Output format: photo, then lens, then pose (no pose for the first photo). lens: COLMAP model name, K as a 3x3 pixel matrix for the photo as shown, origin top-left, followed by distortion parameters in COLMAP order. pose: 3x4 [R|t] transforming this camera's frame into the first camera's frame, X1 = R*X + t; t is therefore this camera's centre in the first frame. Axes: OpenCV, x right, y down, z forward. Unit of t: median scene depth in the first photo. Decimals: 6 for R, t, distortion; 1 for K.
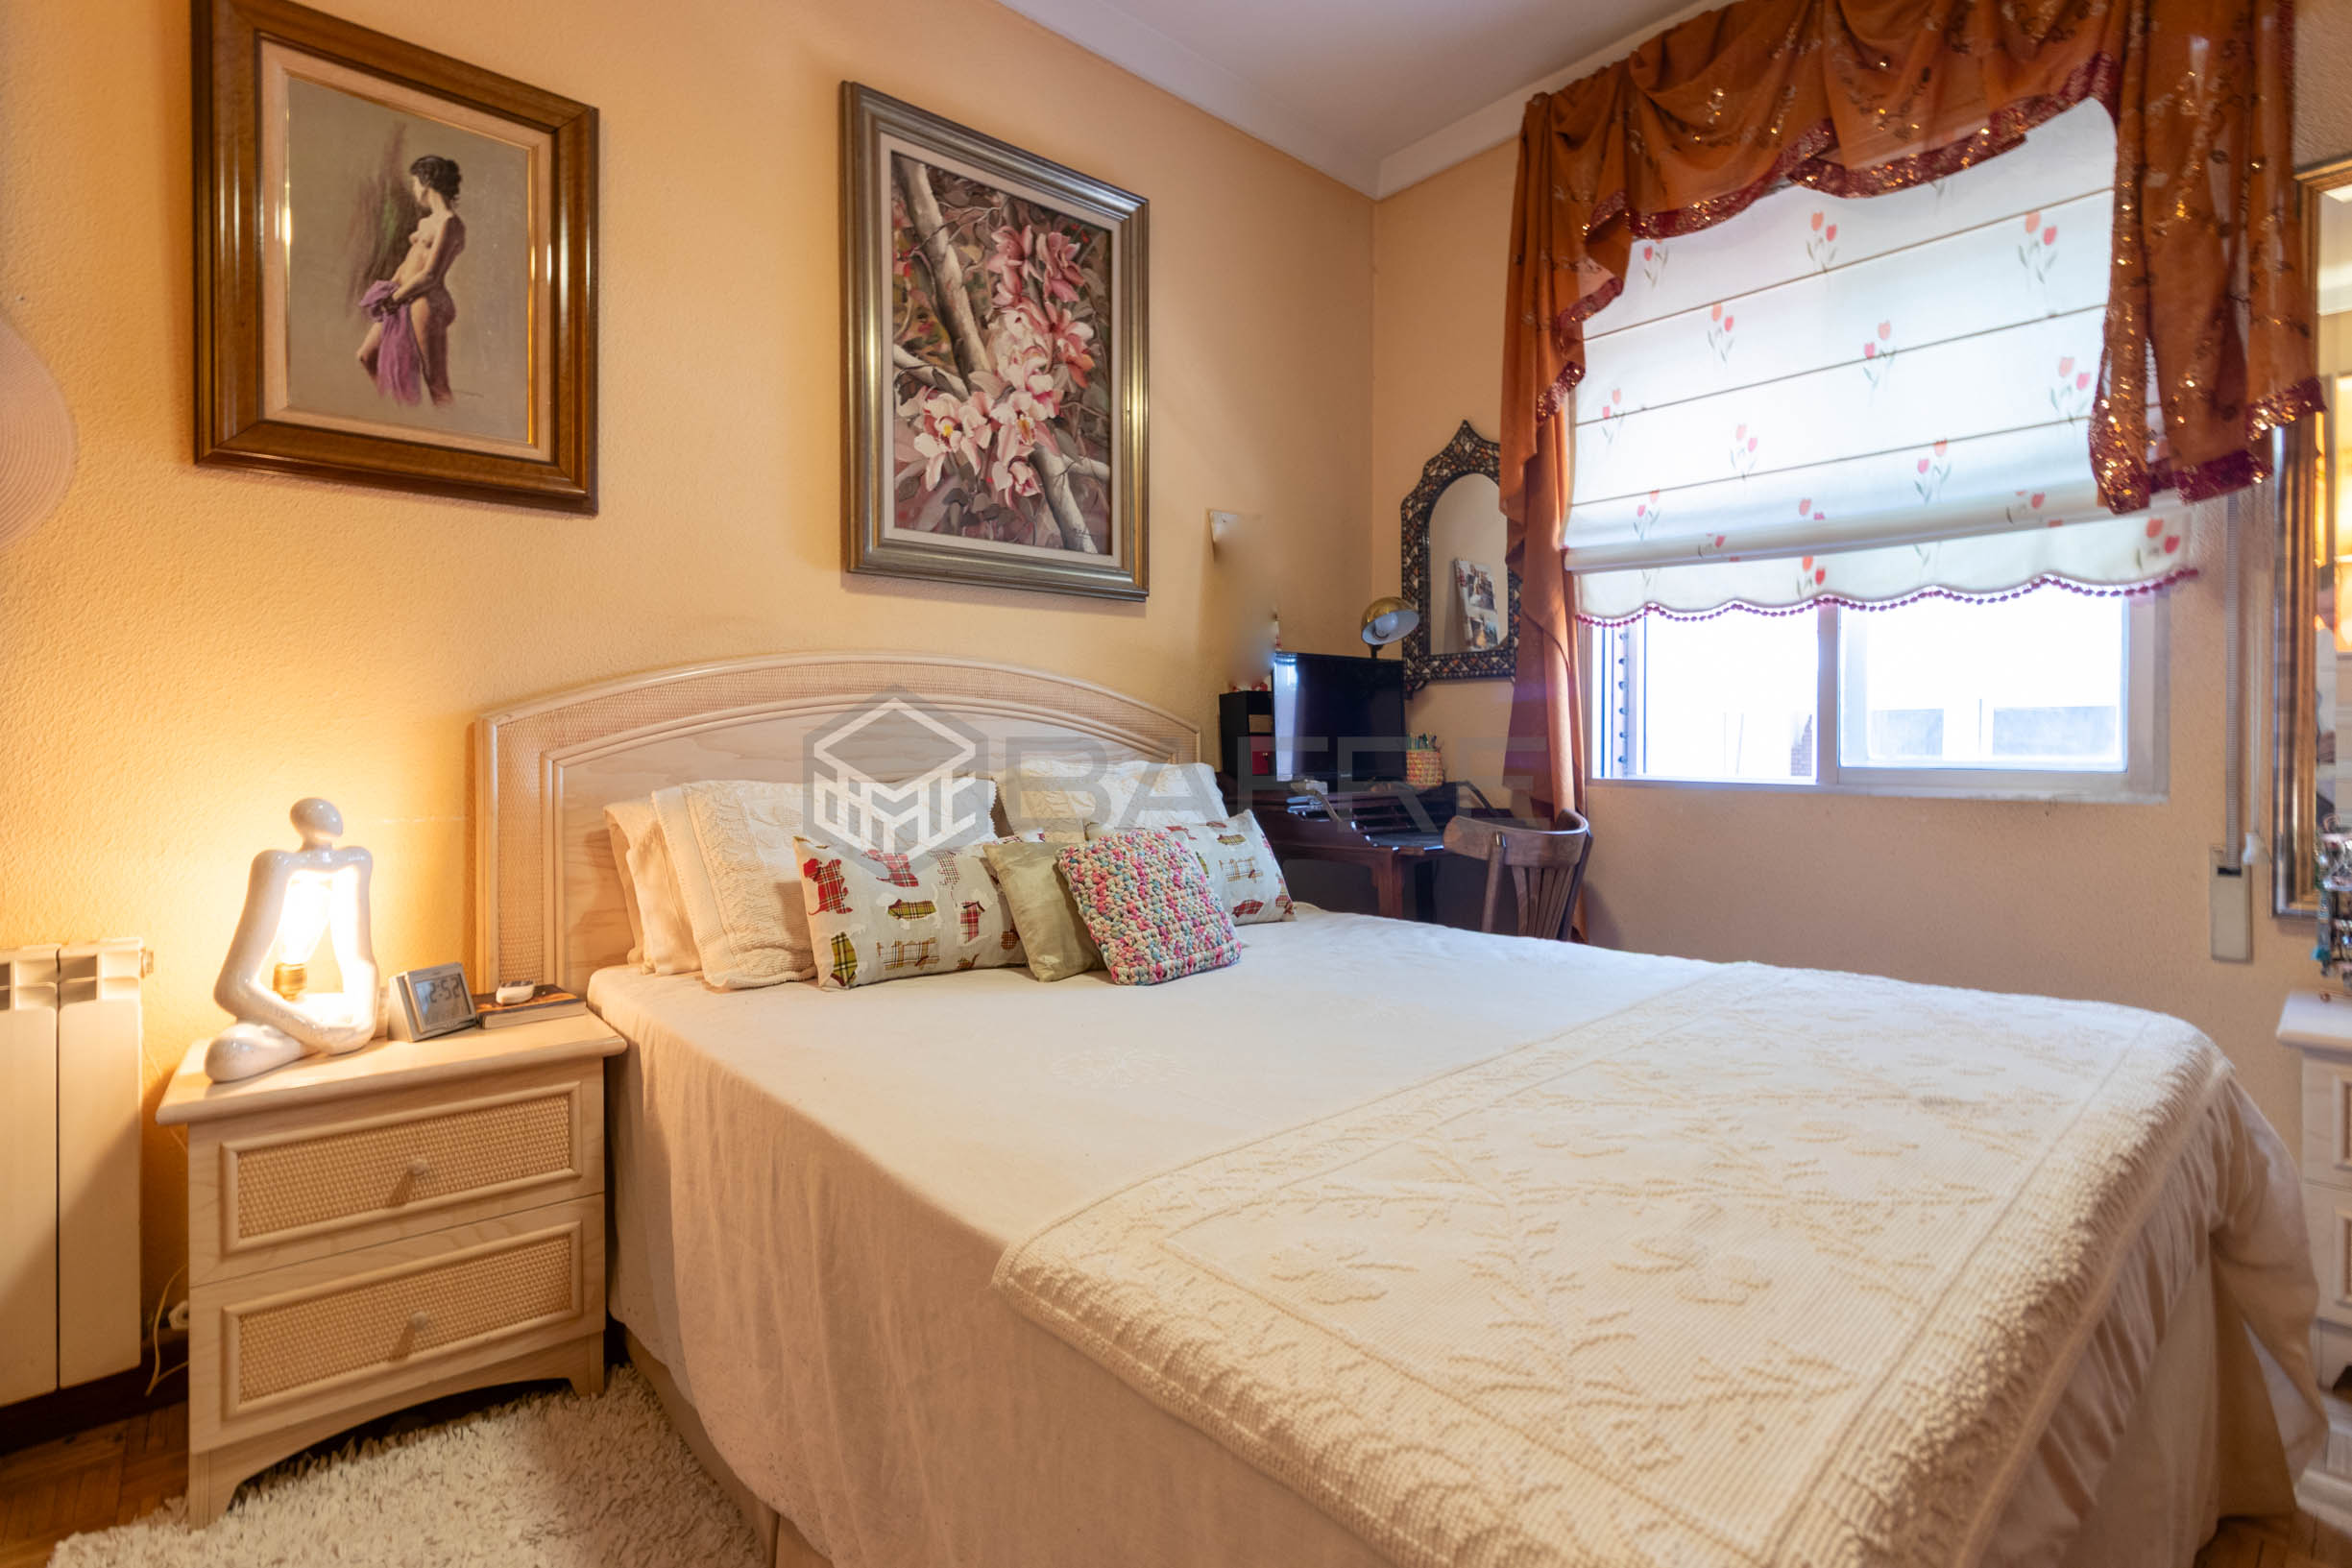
lens RADIAL K [[1079.8, 0, 1174.9], [0, 1079.8, 748.2], [0, 0, 1]] dist [0.000472, 0.000480]
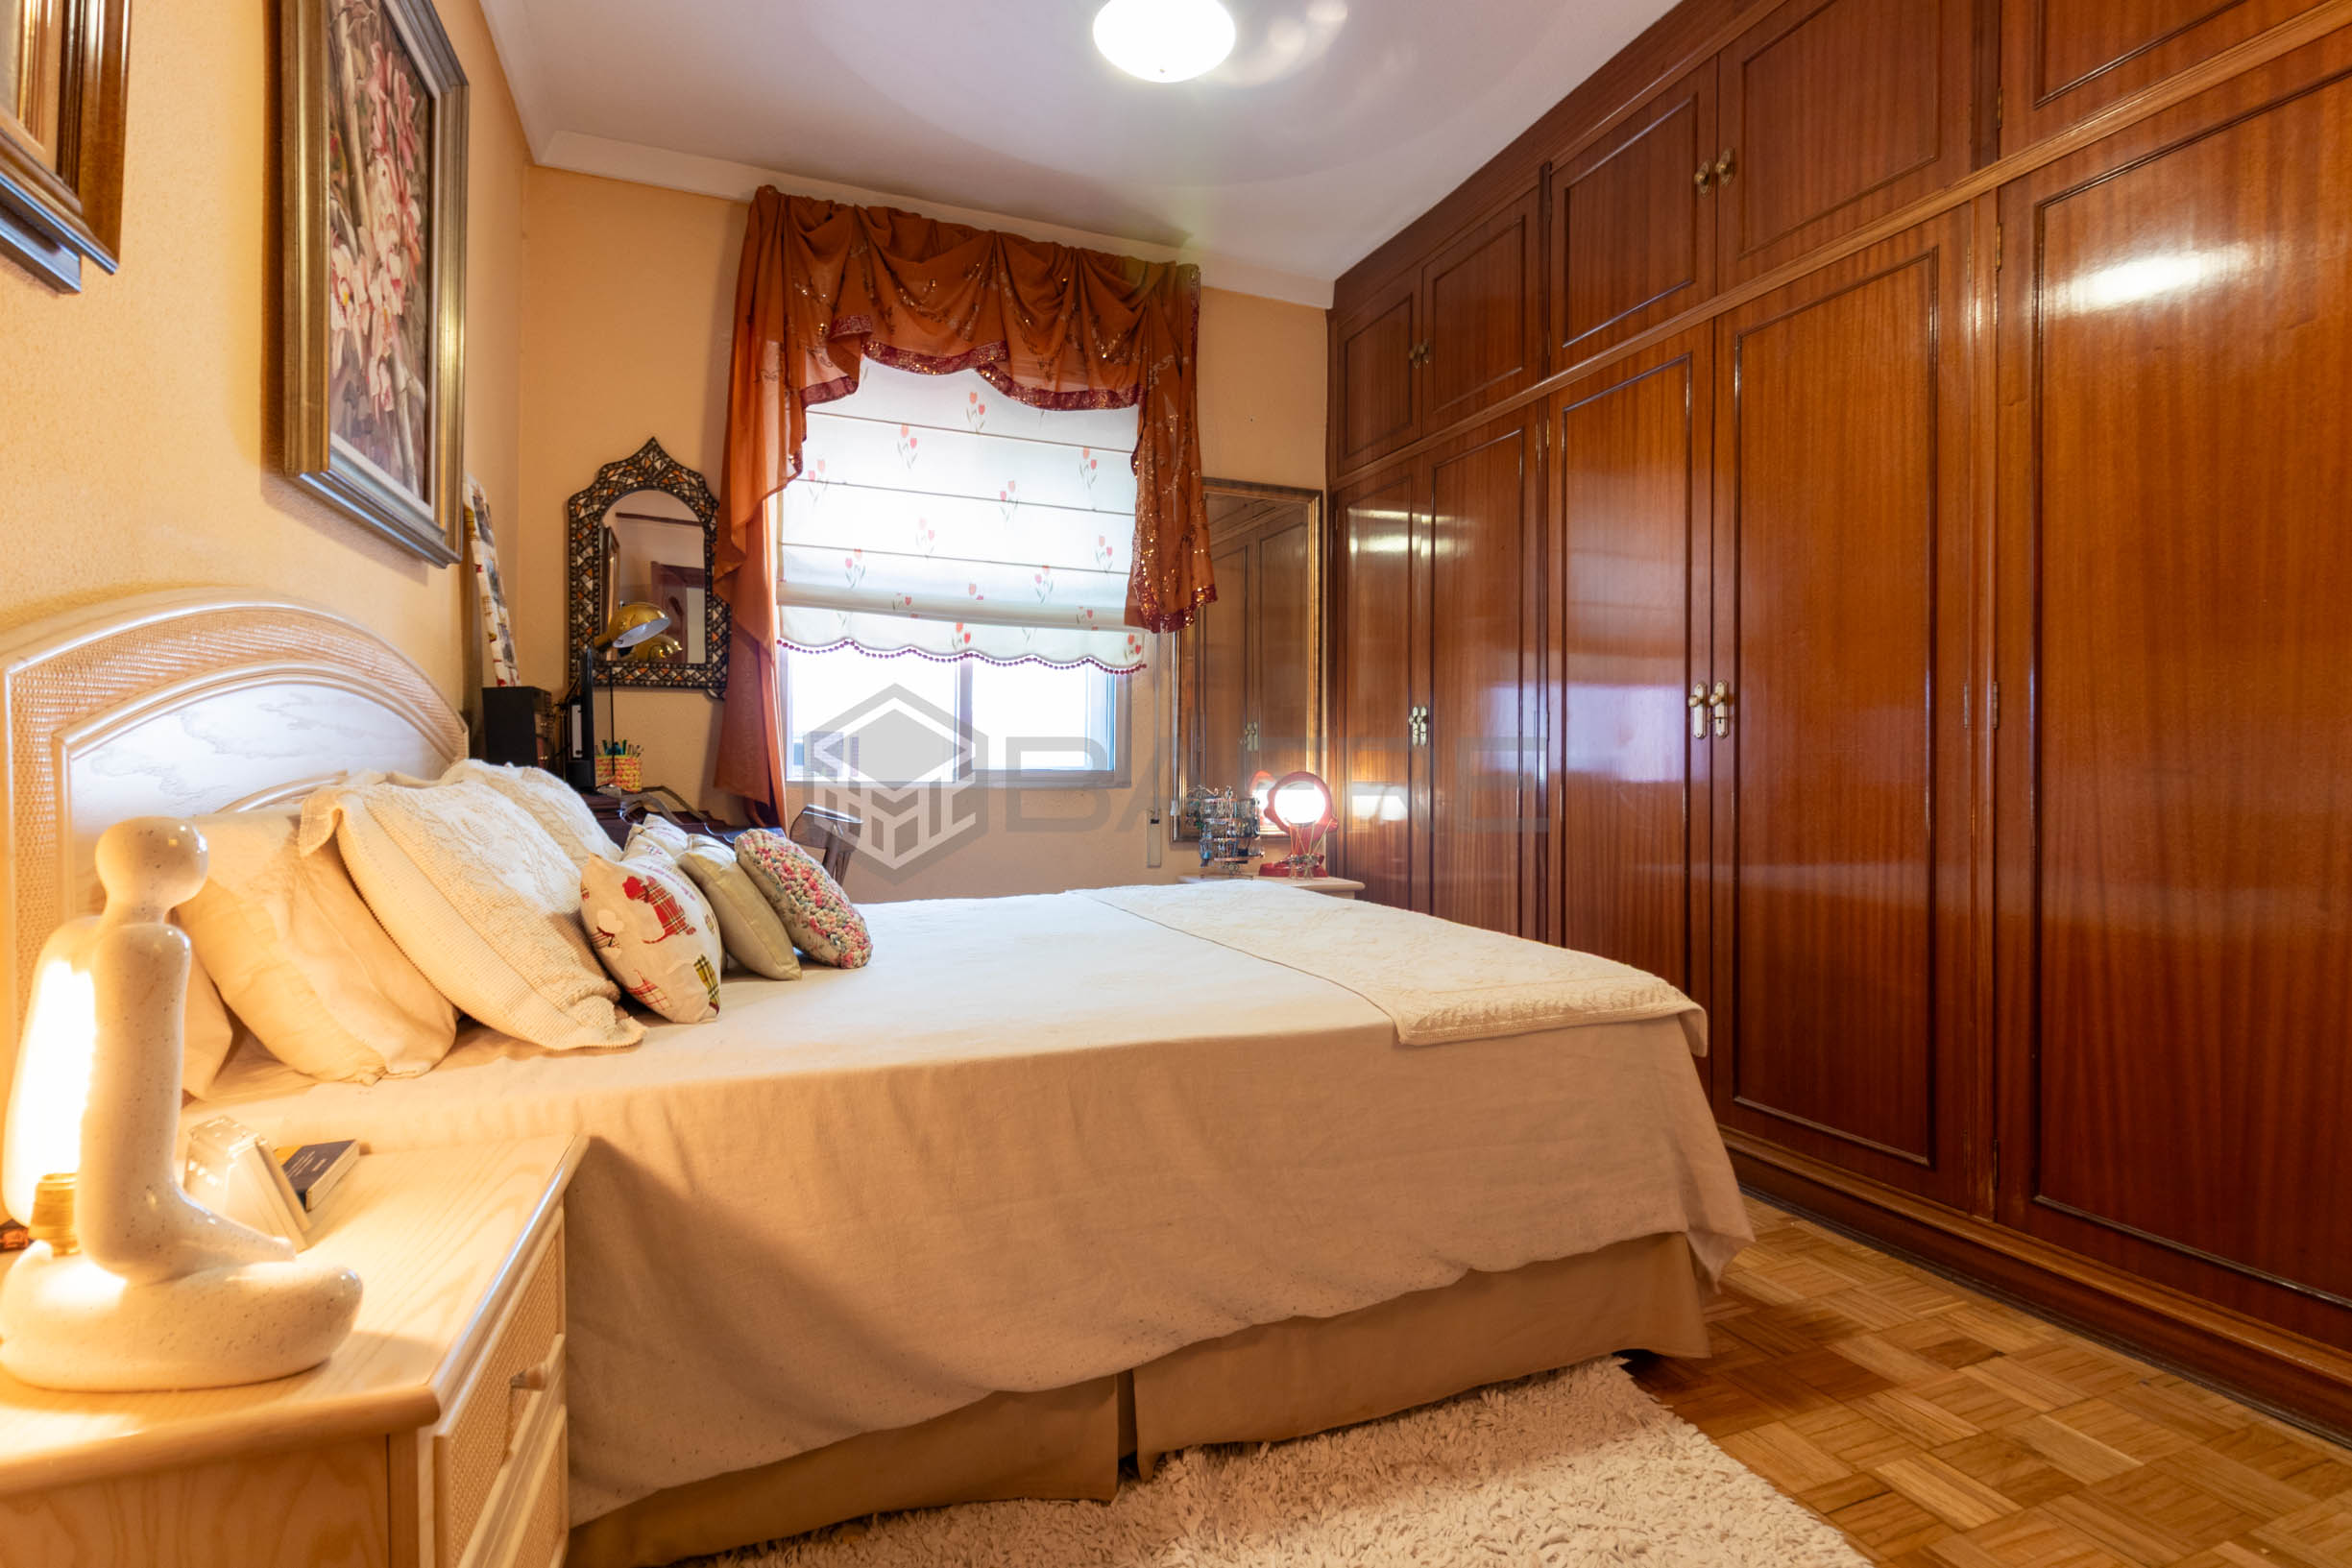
lens RADIAL K [[1049.0, 0, 1167.2], [0, 1049.0, 749.7], [0, 0, 1]] dist [0.000906, 0.000853]
pose [[0.371377, 0.015984, 0.928345, -0.642577], [0.000360, 0.999849, -0.017359, 0.016158], [-0.928482, 0.006781, 0.371315, 0.239245]]
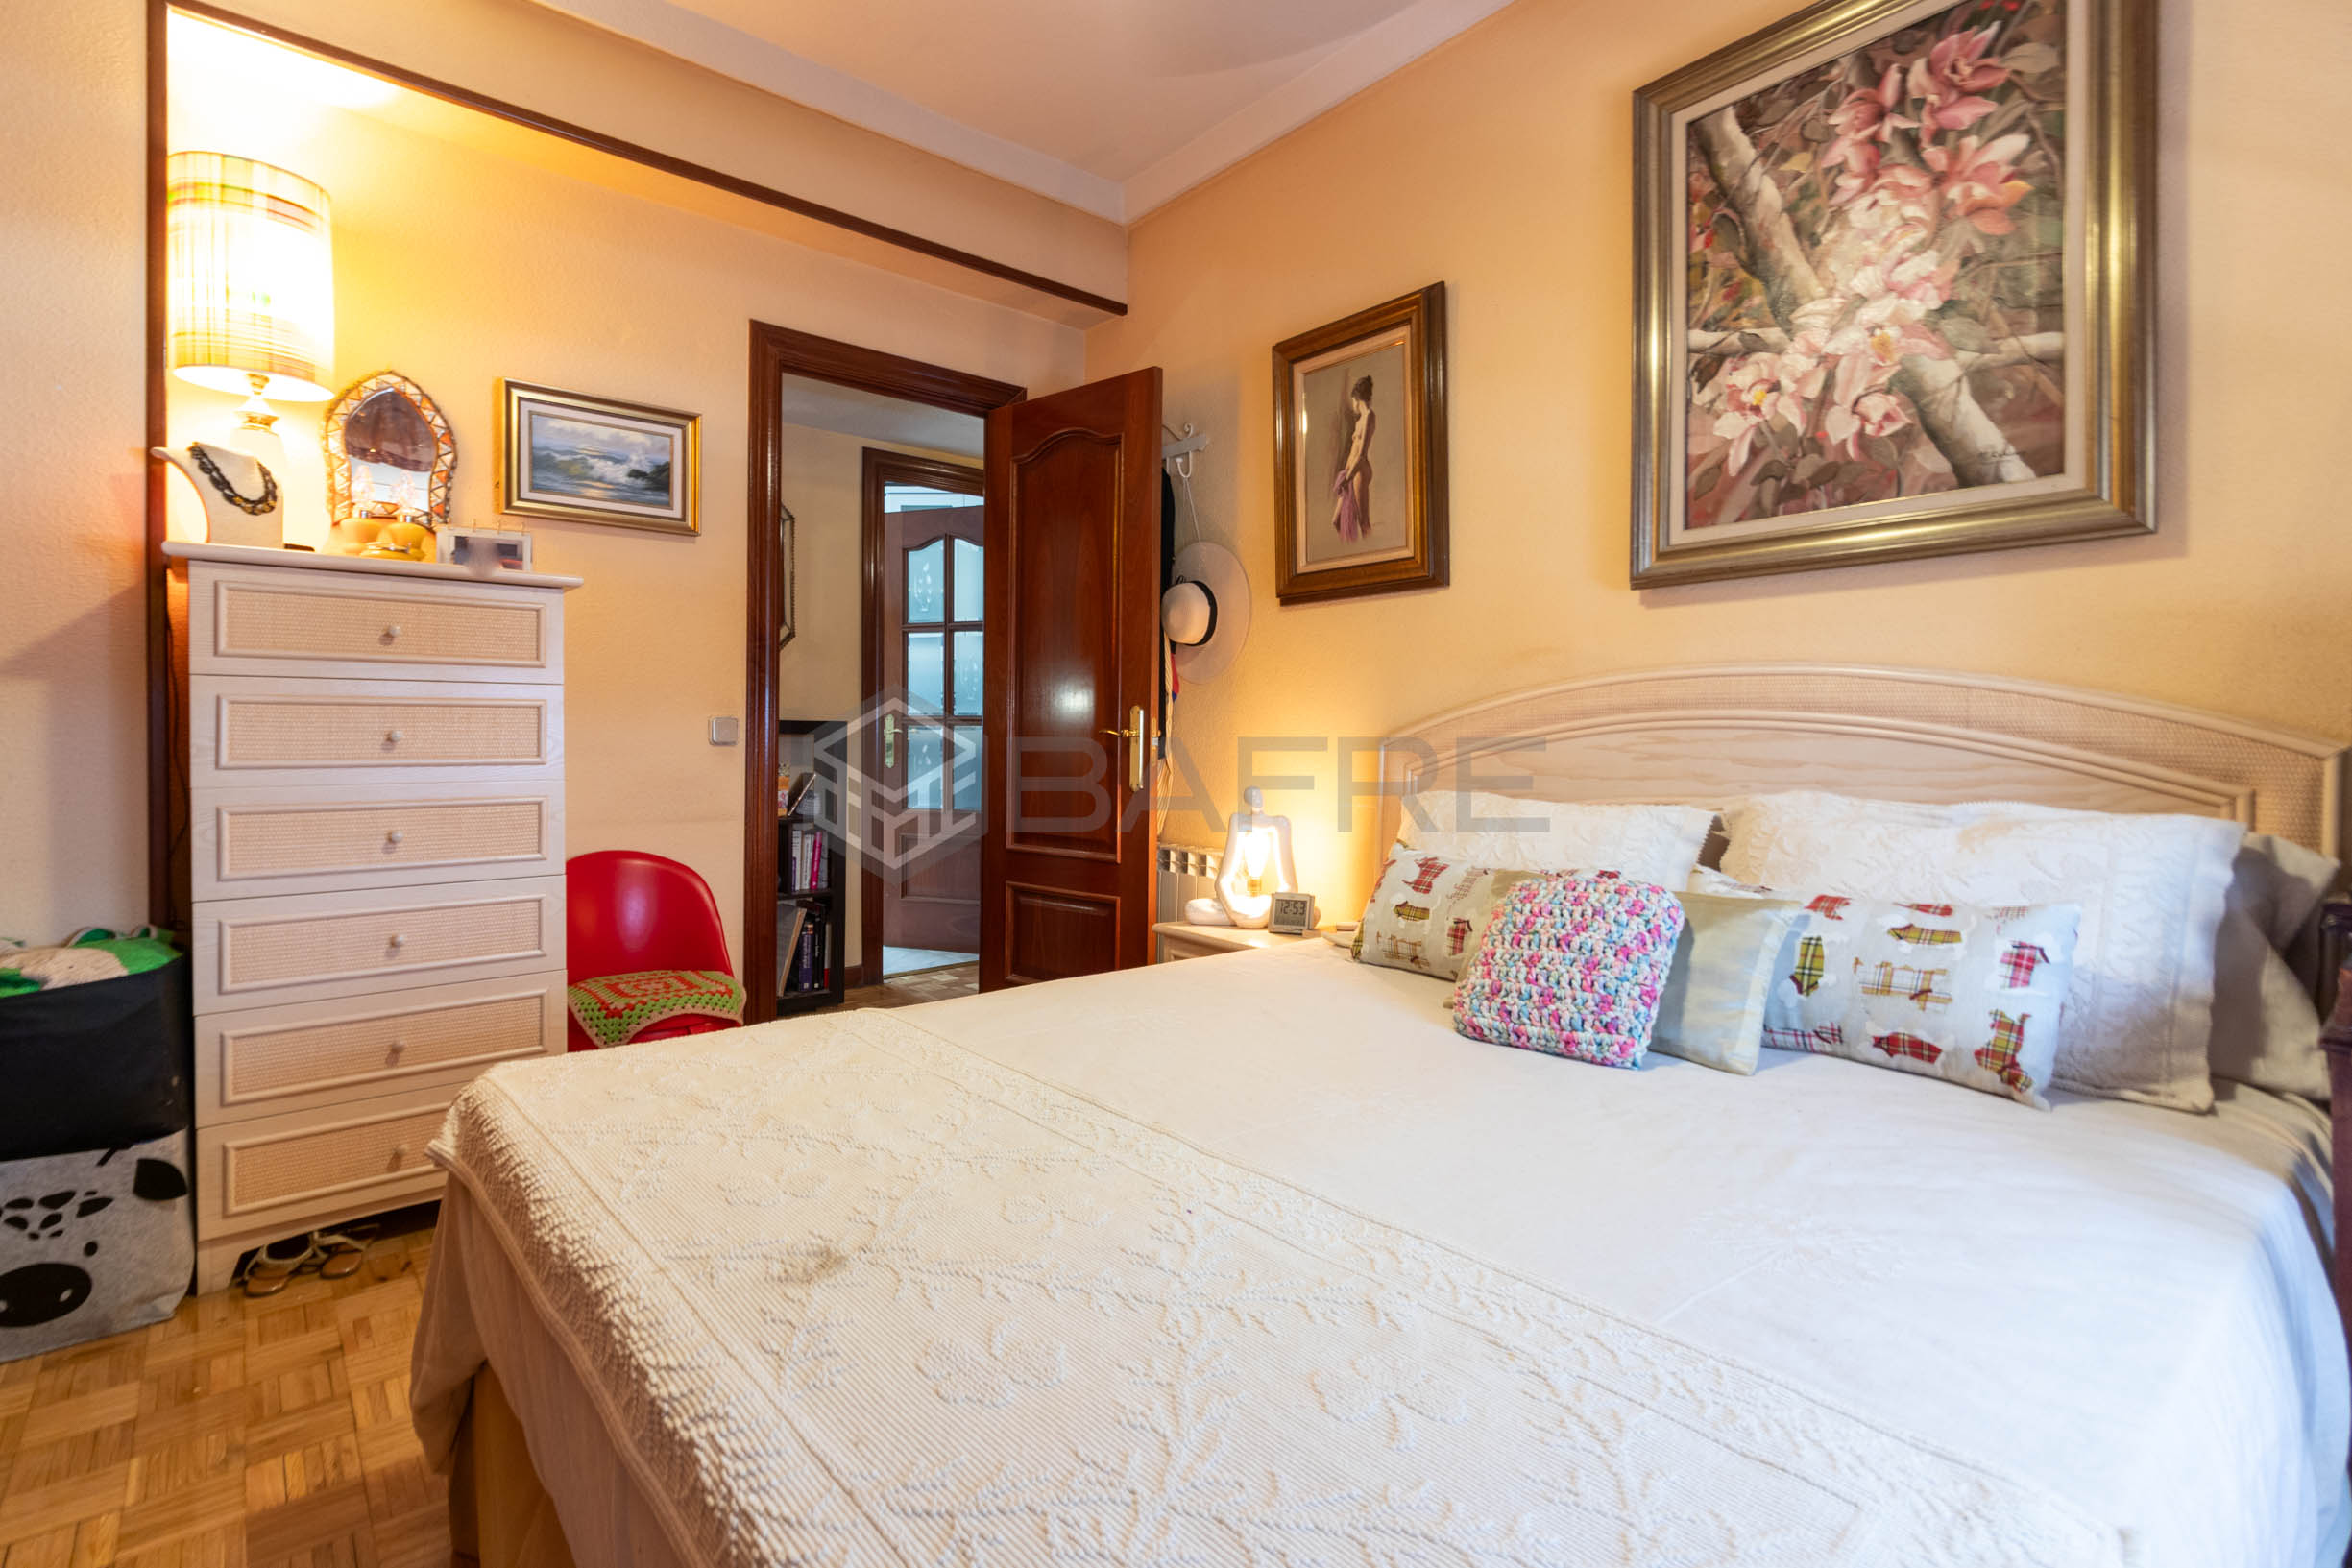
lens RADIAL K [[1079.8, 0, 1174.9], [0, 1079.8, 748.2], [0, 0, 1]] dist [0.000472, 0.000480]
pose [[-0.003640, 0.010722, -0.999936, 0.640190], [-0.010366, 0.999888, 0.010759, -0.022973], [0.999940, 0.010404, -0.003528, 0.546057]]
